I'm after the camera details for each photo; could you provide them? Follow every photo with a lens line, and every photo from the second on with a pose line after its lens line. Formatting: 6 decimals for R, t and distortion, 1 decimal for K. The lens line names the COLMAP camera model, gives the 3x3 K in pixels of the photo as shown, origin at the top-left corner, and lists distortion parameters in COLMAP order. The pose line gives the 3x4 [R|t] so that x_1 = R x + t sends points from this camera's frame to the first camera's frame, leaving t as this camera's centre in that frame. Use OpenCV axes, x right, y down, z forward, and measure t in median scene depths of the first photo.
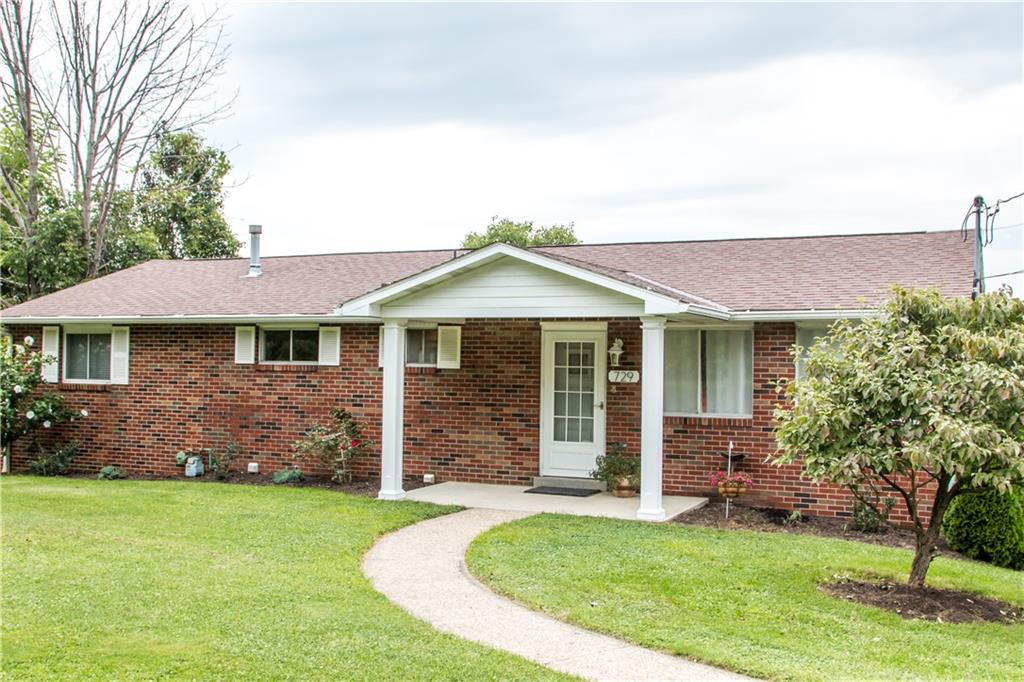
lens RADIAL K [[1134.1, 0, 511.5], [0, 1134.1, 341.9], [0, 0, 1]] dist [-0.038176, 0.000000]
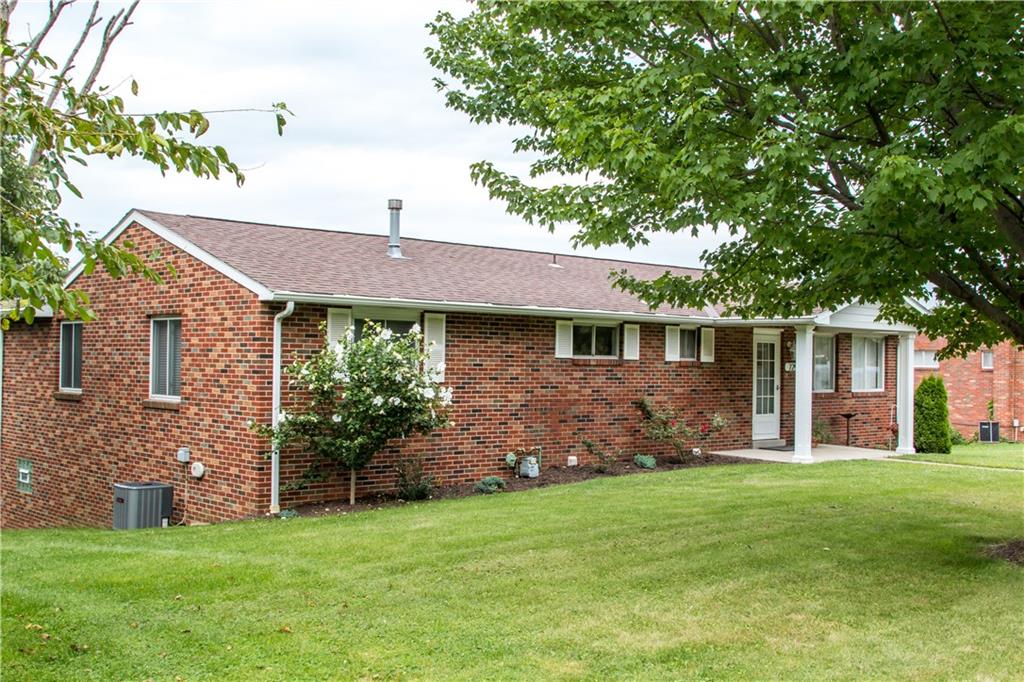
lens RADIAL K [[1134.1, 0, 511.4], [0, 1134.1, 339.4], [0, 0, 1]] dist [-0.038176, 0.000000]
pose [[0.373735, 0.008644, 0.927495, -1.175626], [-0.031867, 0.999486, 0.003526, 0.000853], [-0.926988, -0.030875, 0.373818, 0.667870]]
